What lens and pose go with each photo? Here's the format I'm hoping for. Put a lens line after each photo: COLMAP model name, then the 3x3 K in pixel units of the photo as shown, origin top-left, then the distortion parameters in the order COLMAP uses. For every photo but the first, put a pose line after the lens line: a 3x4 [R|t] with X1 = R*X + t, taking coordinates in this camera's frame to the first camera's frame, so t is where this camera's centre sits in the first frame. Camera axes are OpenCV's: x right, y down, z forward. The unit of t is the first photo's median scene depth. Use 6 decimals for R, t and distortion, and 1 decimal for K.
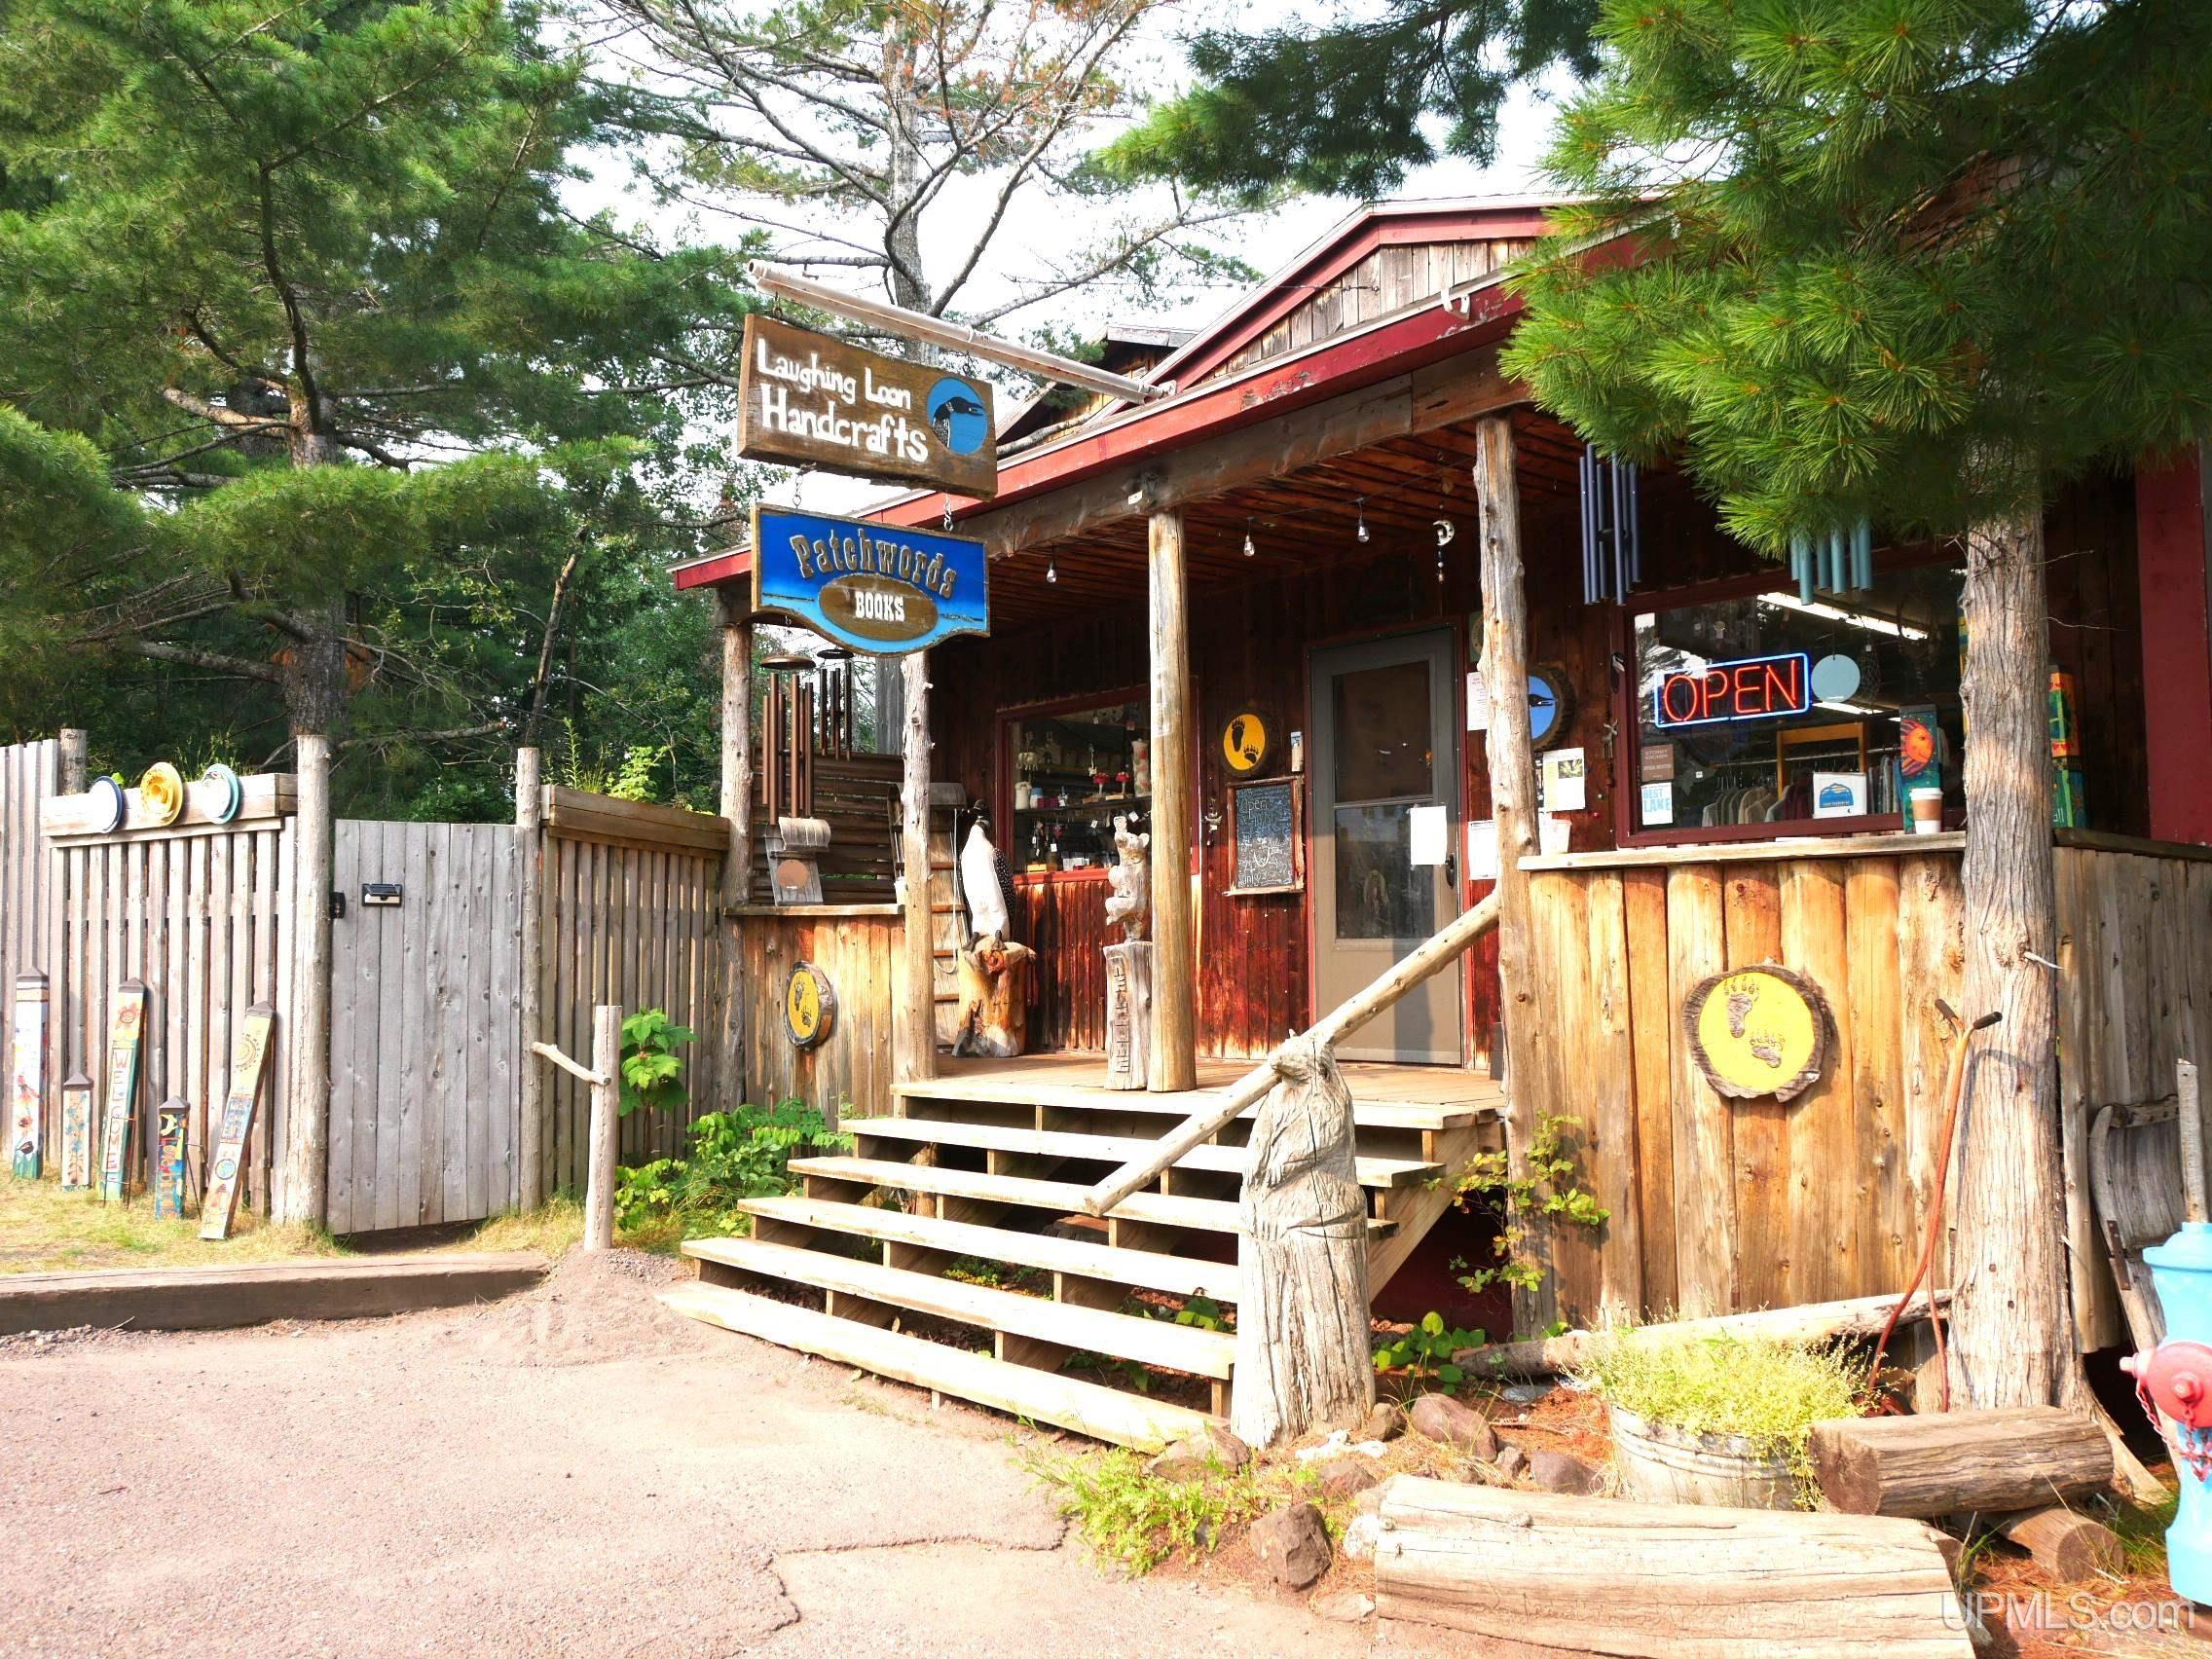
lens RADIAL K [[1720.7, 0, 1106.0], [0, 1720.7, 829.5], [0, 0, 1]] dist [0.005377, 0.003597]
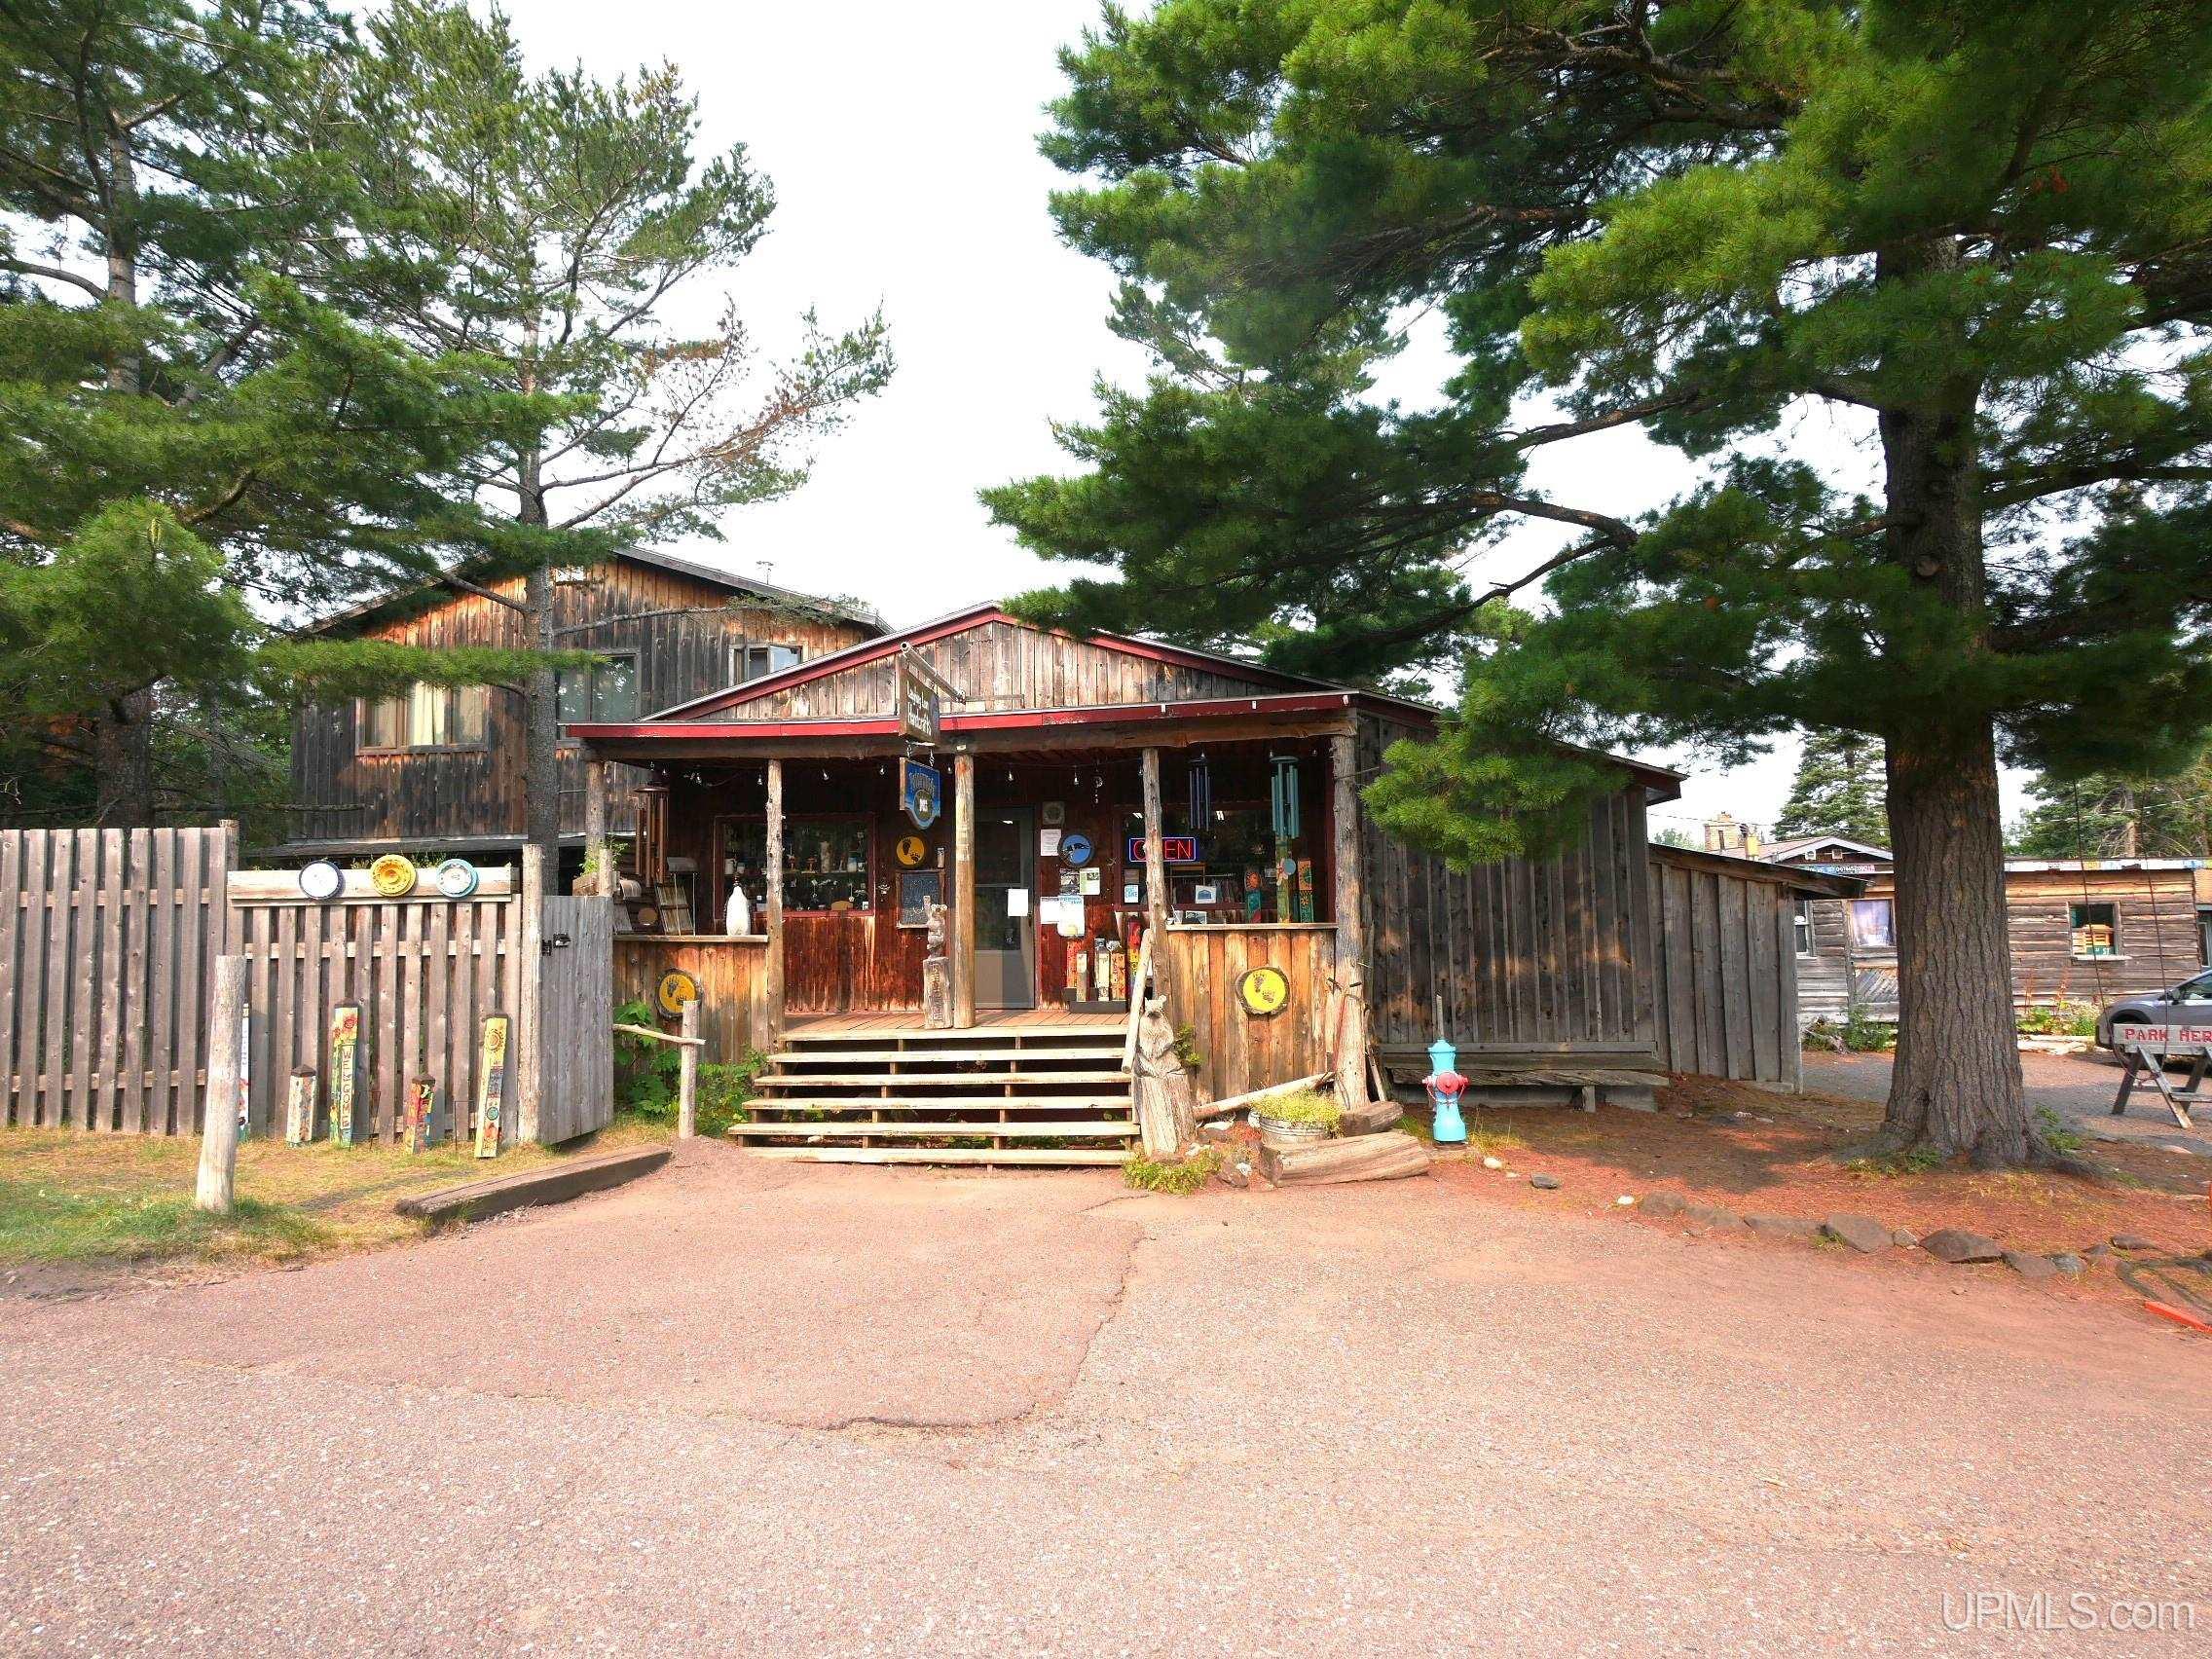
lens RADIAL K [[1162.3, 0, 1106.0], [0, 1162.3, 829.5], [0, 0, 1]] dist [-0.000758, 0.000723]
pose [[0.750832, 0.045612, 0.658917, -0.775800], [-0.041425, 0.998901, -0.021943, -0.067473], [-0.659193, -0.010820, 0.751896, -0.190876]]
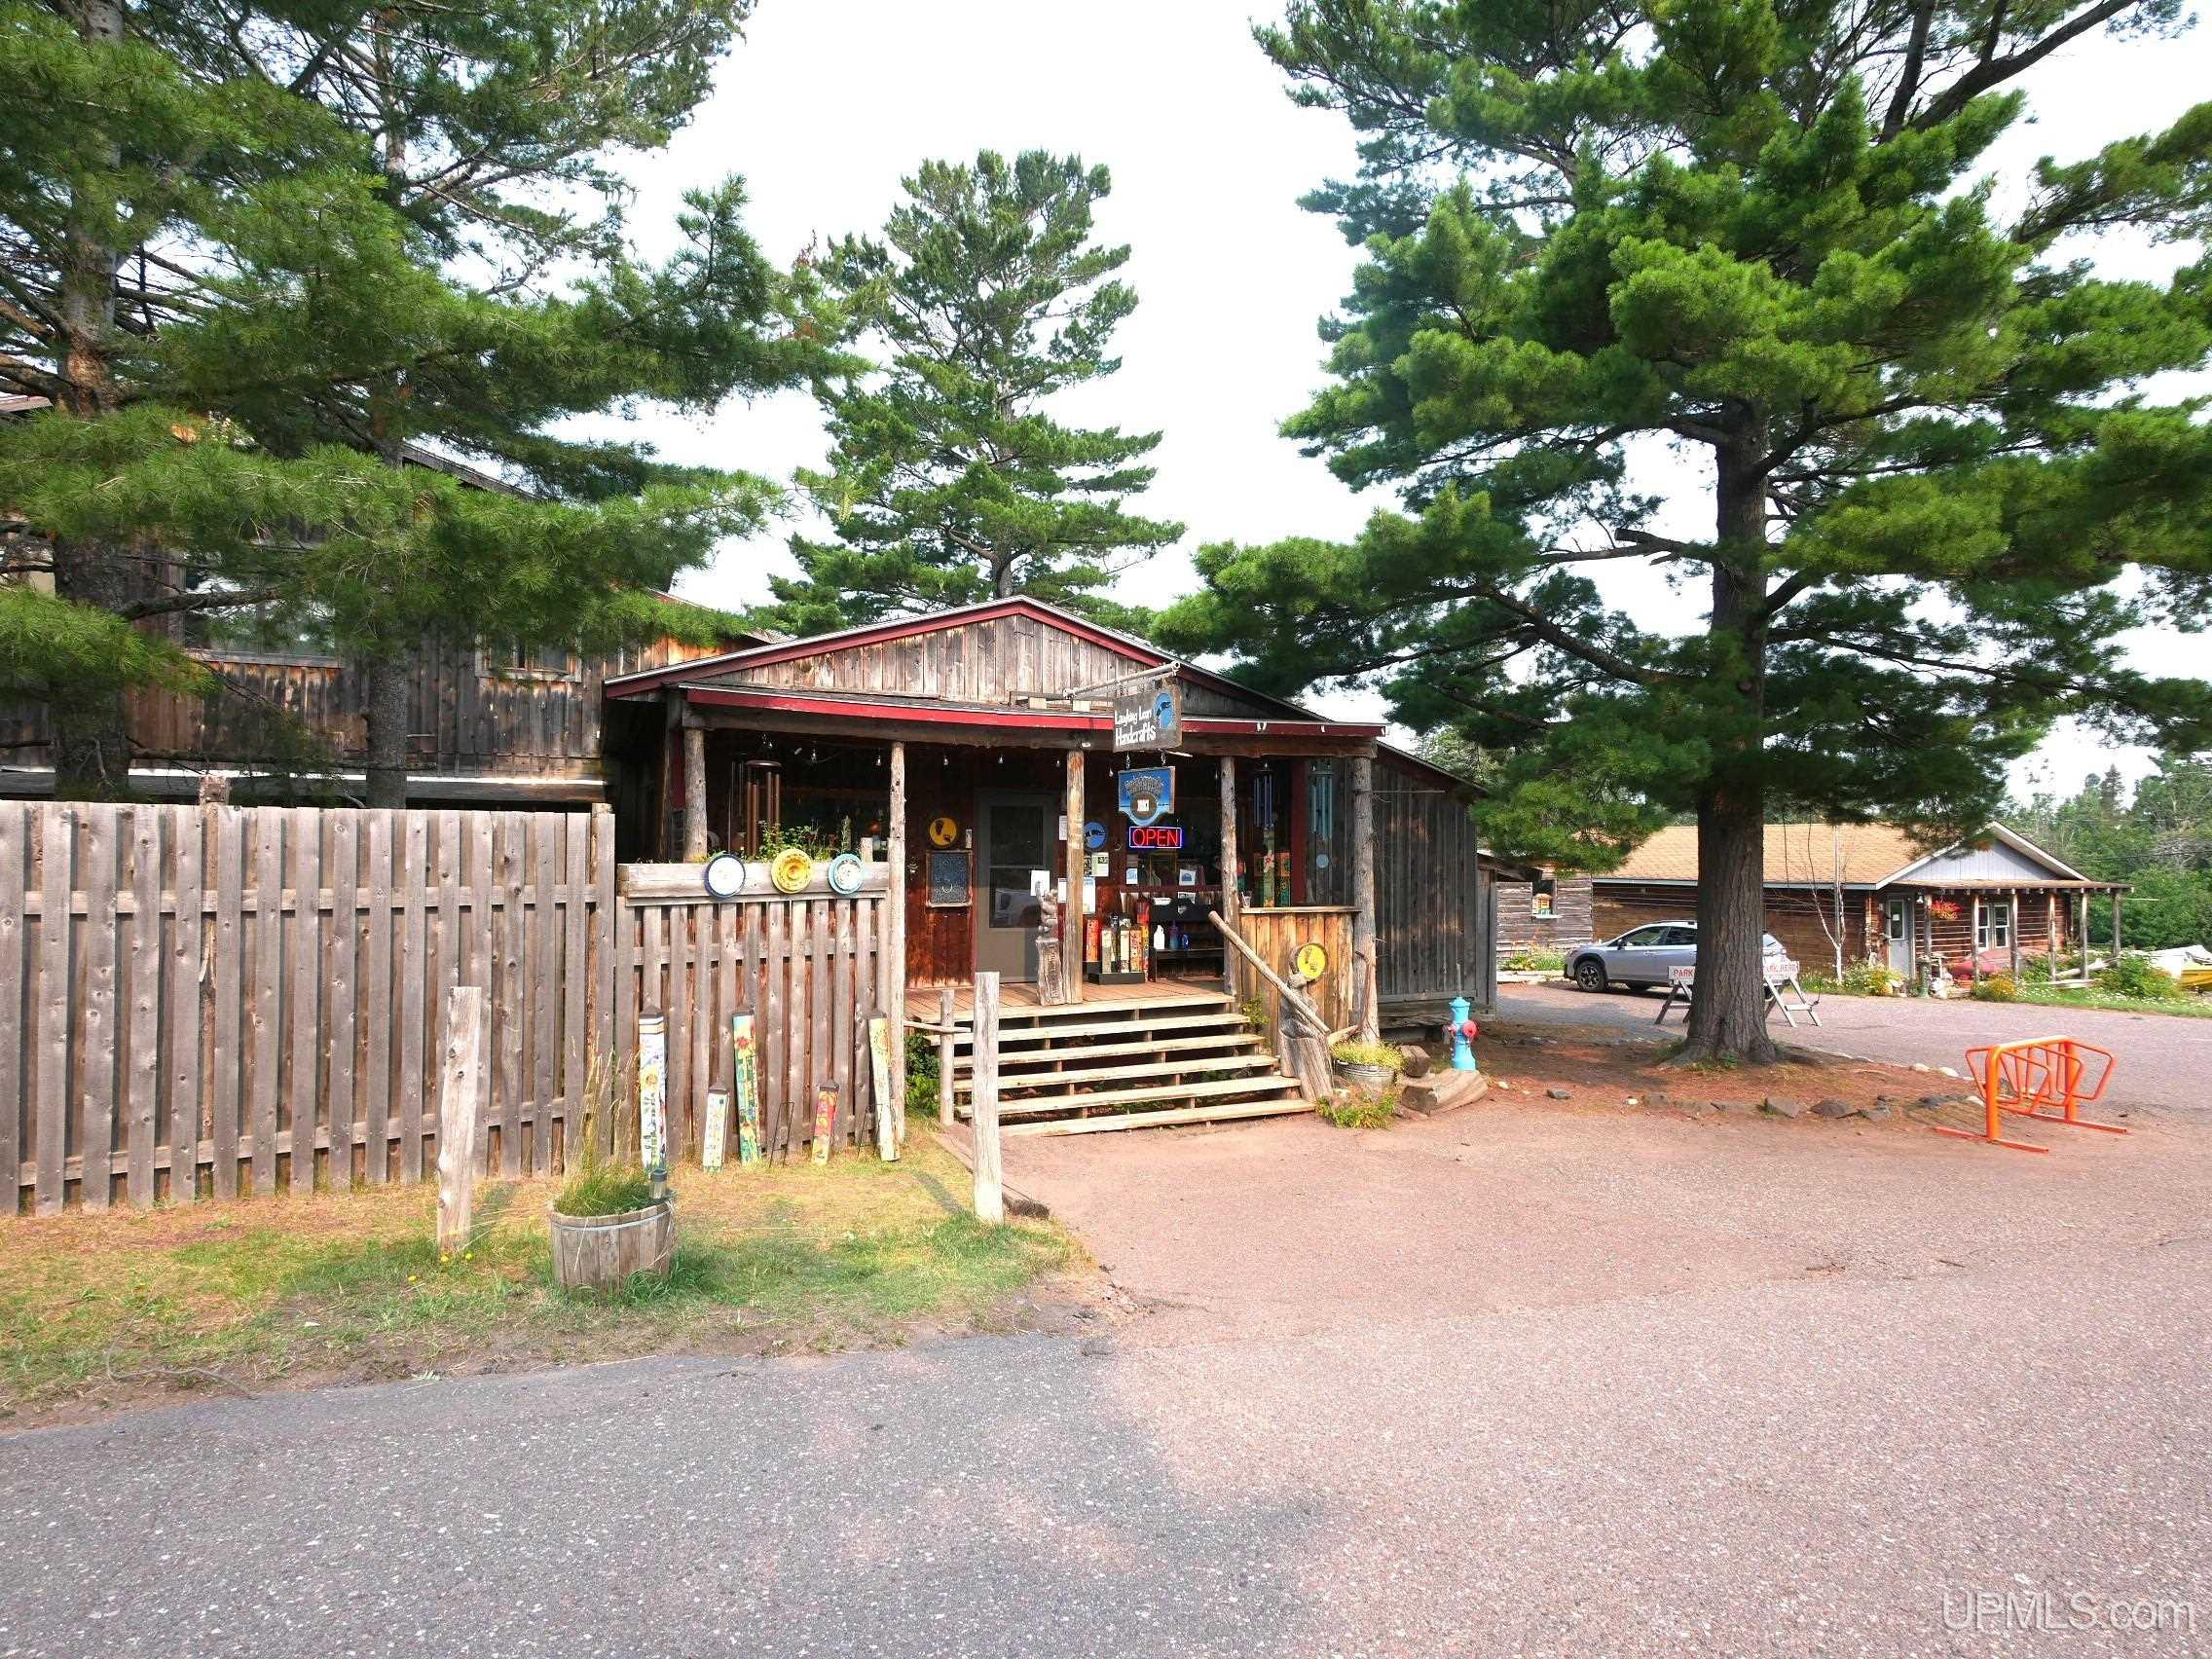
lens RADIAL K [[1162.3, 0, 1106.0], [0, 1162.3, 829.5], [0, 0, 1]] dist [-0.000758, 0.000723]
pose [[0.312956, 0.032256, 0.949220, -1.413410], [-0.079007, 0.996843, -0.007825, -0.070252], [-0.946476, -0.072546, 0.314517, 0.474985]]
